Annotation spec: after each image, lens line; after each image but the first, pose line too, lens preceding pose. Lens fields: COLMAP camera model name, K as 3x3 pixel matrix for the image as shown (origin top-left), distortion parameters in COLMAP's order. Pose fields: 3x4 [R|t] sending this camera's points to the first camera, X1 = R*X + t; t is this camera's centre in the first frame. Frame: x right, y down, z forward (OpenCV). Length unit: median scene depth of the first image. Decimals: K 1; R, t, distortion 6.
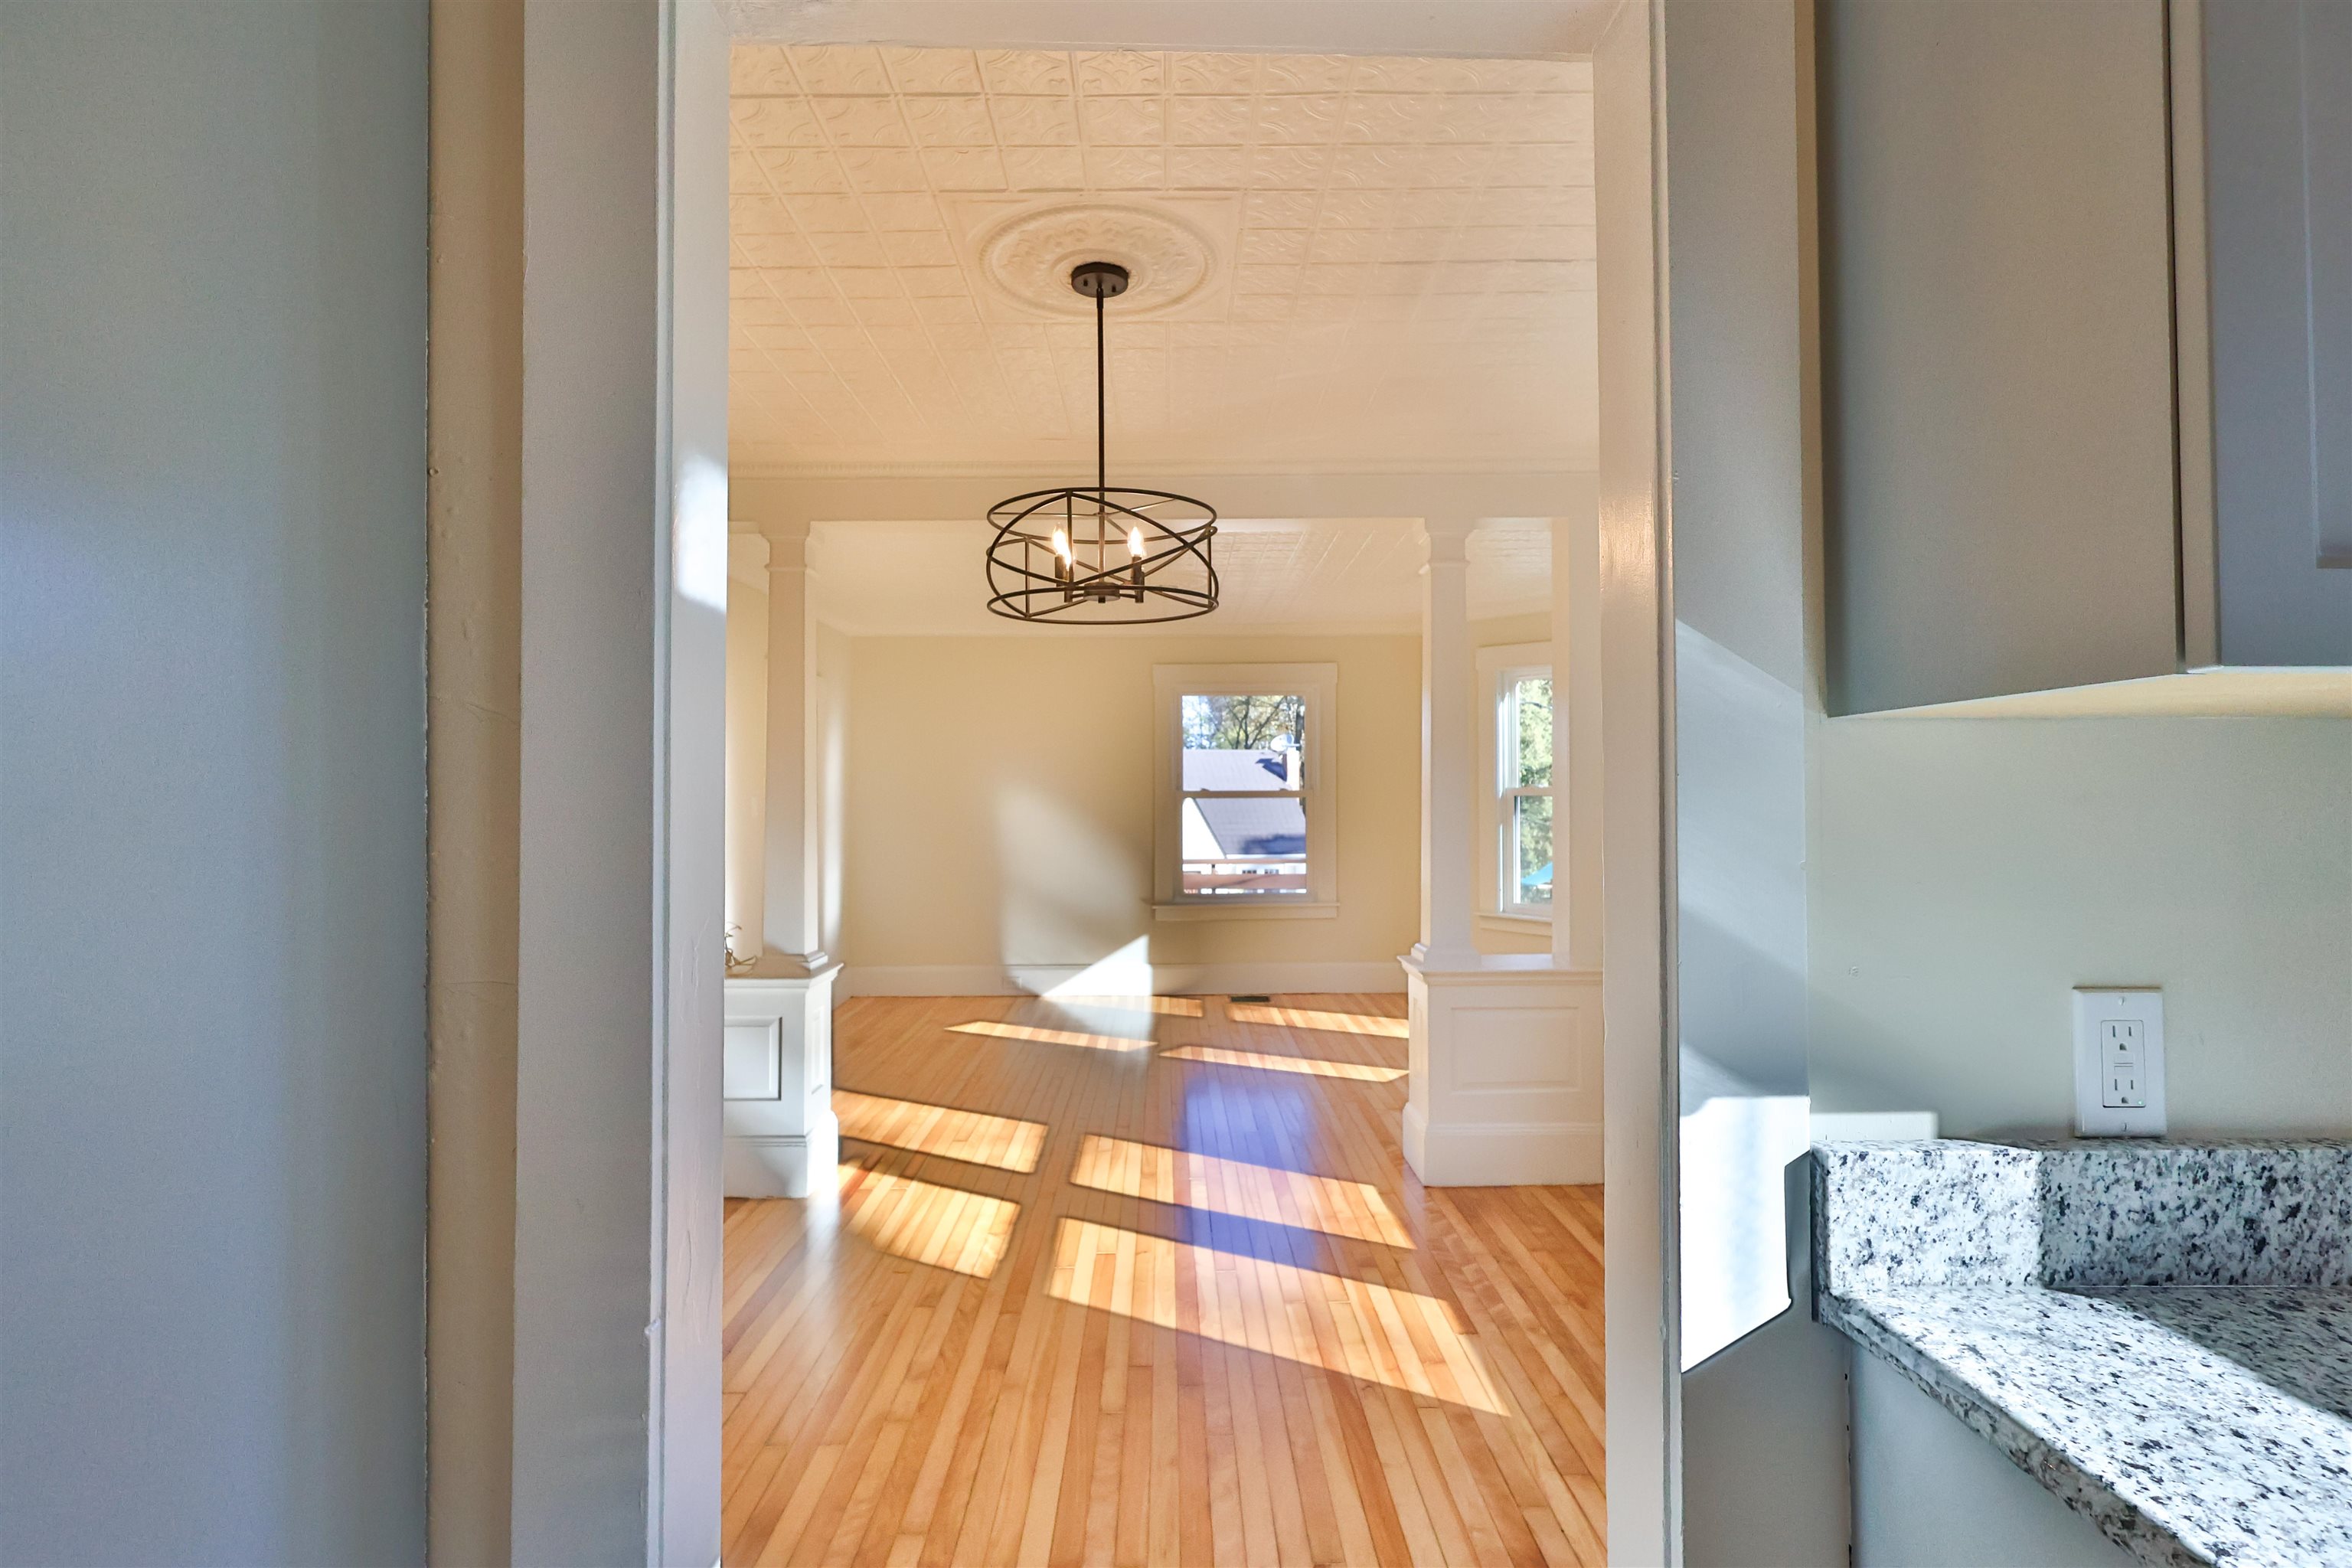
lens RADIAL K [[1142.6, 0, 1174.3], [0, 1142.6, 781.8], [0, 0, 1]] dist [-0.002578, 0.002109]
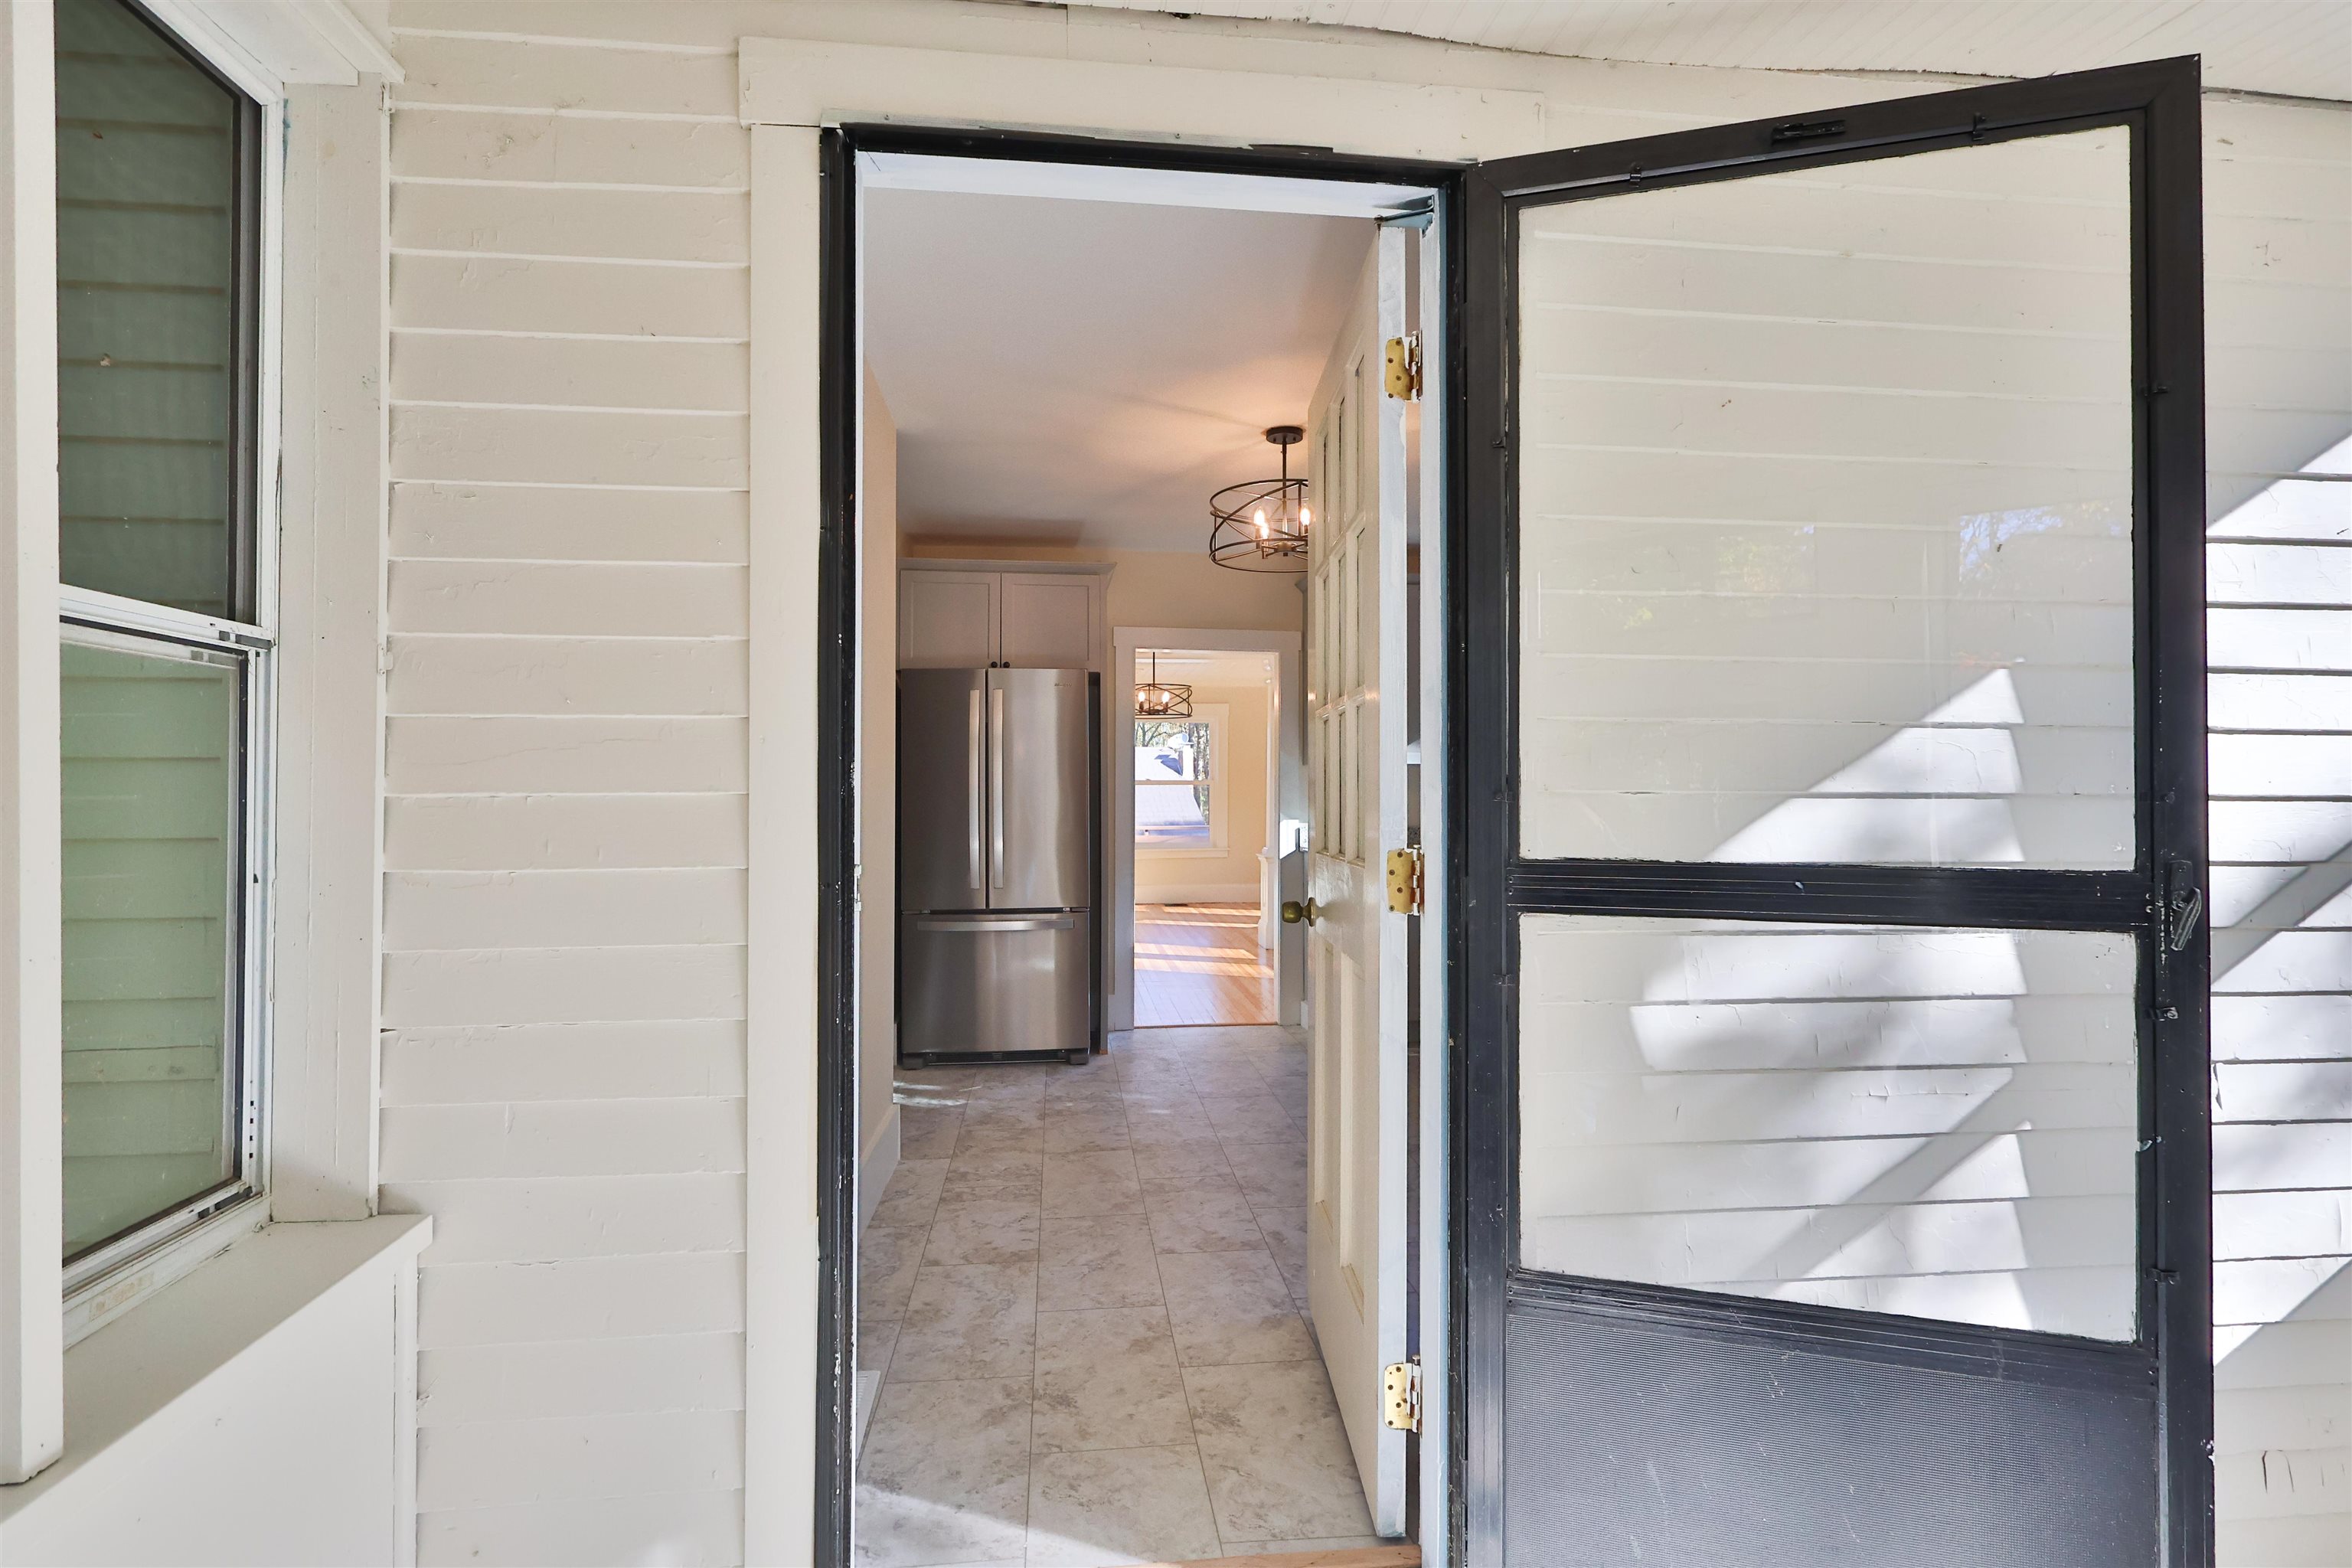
lens RADIAL K [[1142.6, 0, 1173.9], [0, 1142.6, 783.4], [0, 0, 1]] dist [-0.002578, 0.002109]
pose [[0.995351, 0.002253, 0.096285, -0.021035], [-0.002948, 0.999971, 0.007069, 0.000043], [-0.096266, -0.007320, 0.995329, -0.142267]]
